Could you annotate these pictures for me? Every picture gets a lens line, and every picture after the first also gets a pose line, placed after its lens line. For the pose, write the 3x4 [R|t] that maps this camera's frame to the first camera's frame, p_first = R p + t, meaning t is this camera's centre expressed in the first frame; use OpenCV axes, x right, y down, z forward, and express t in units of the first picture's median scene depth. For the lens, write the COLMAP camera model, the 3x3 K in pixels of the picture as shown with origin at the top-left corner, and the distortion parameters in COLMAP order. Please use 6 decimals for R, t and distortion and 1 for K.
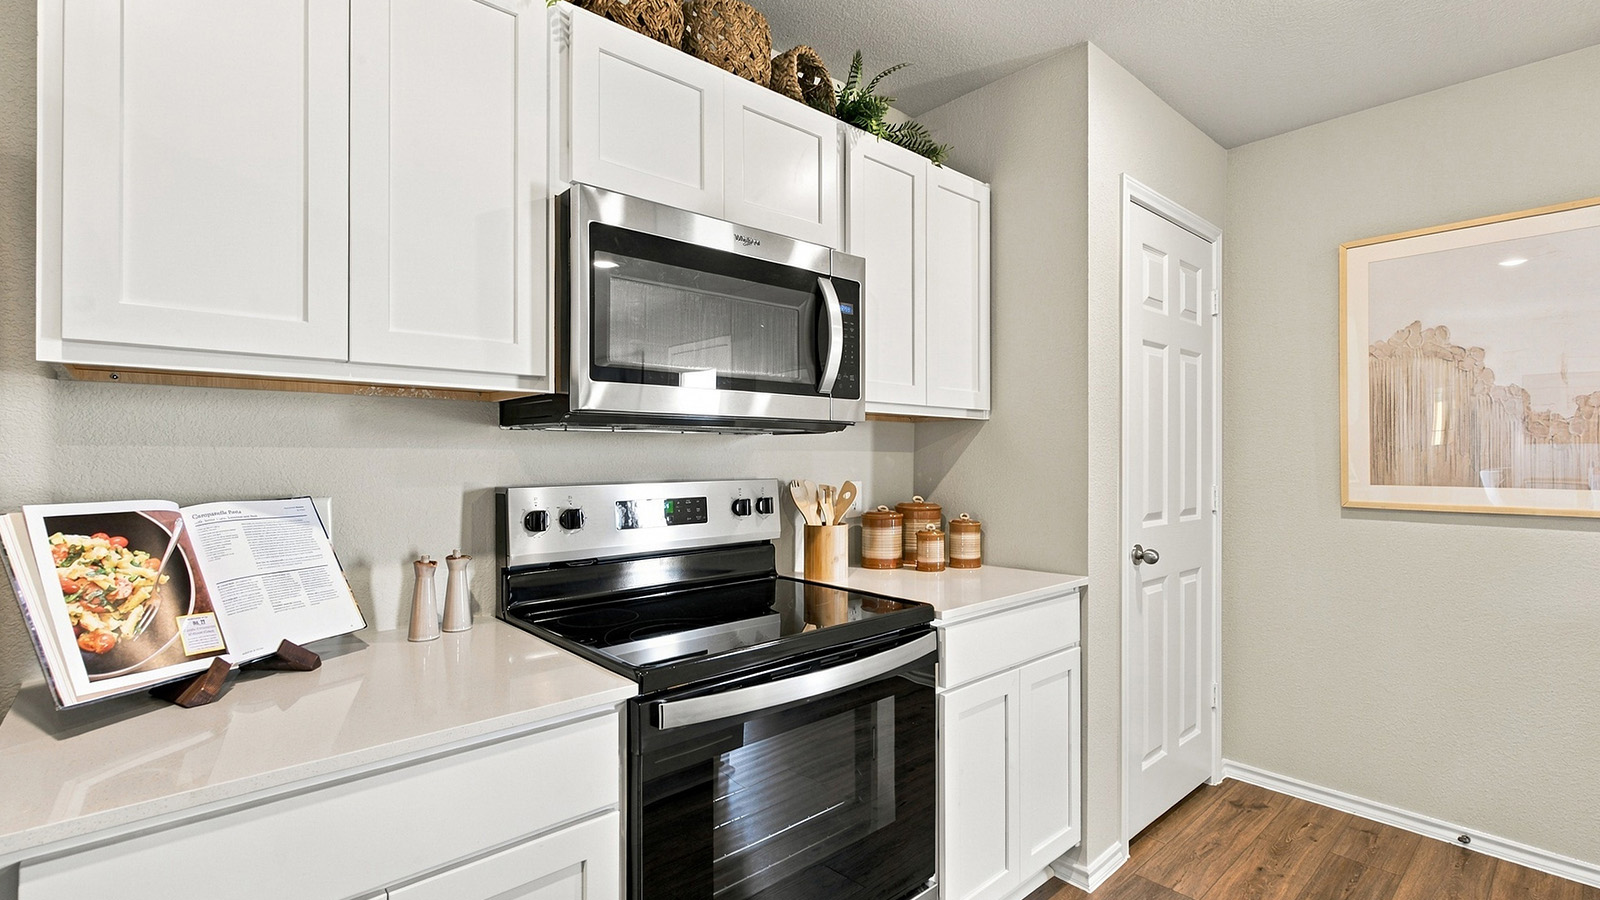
lens RADIAL K [[715.0, 0, 800.0], [0, 715.0, 450.0], [0, 0, 1]] dist [0.000482, -0.000083]
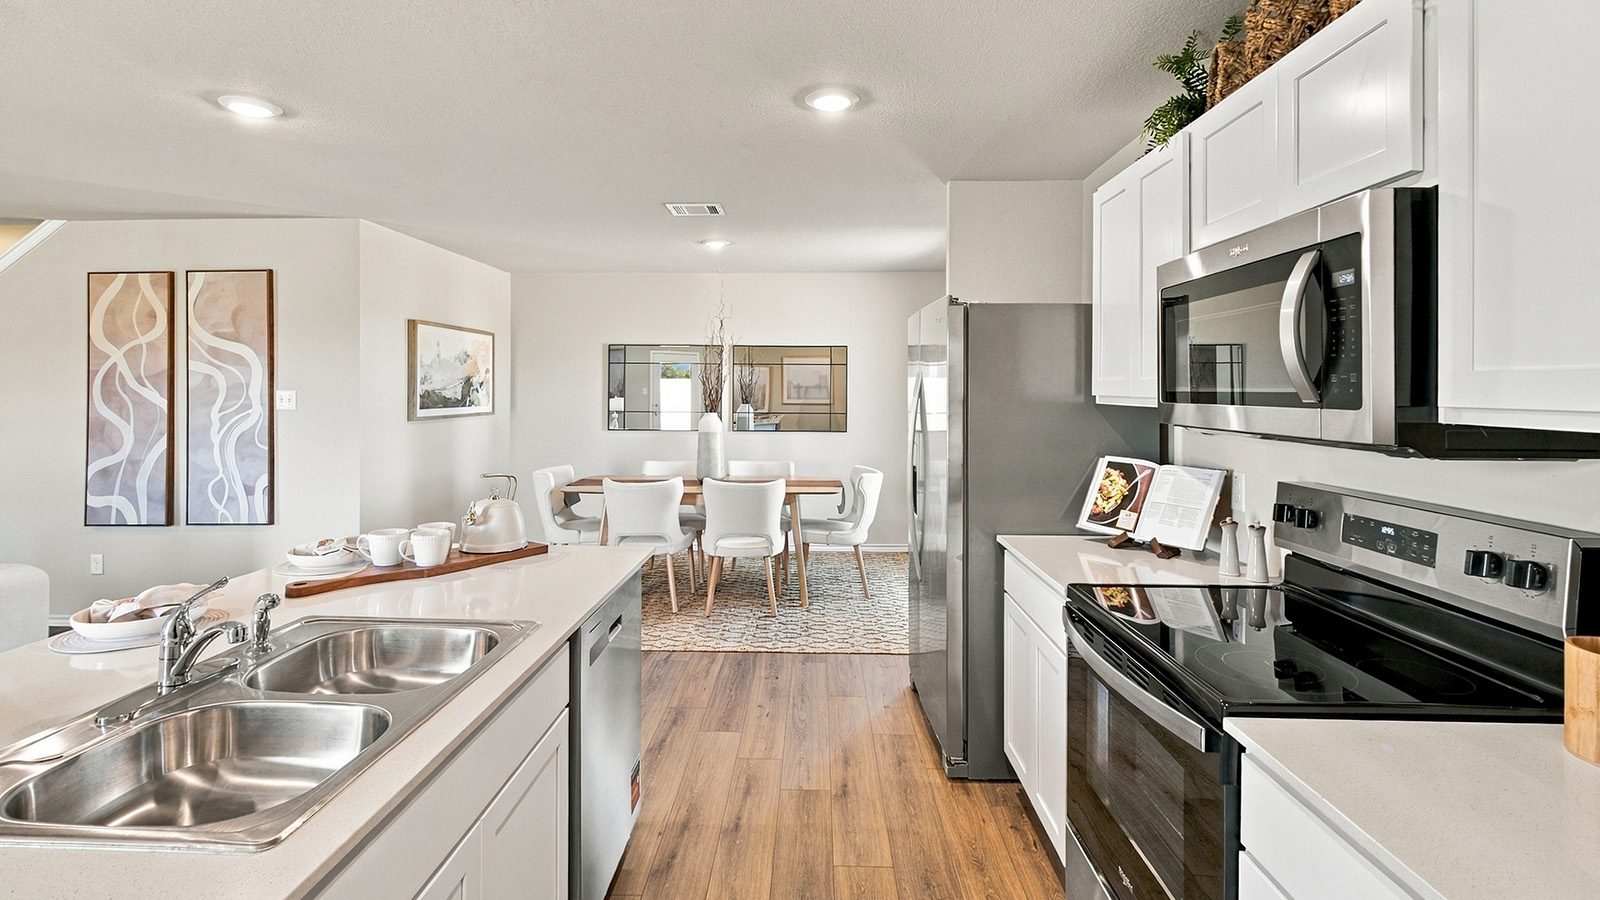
lens RADIAL K [[738.7, 0, 797.7], [0, 738.7, 384.6], [0, 0, 1]] dist [0.000150, -0.000093]
pose [[-0.685926, -0.006143, -0.727646, 0.964218], [0.000868, 0.999957, -0.009260, -0.091426], [0.727671, -0.006983, -0.685891, 1.130416]]
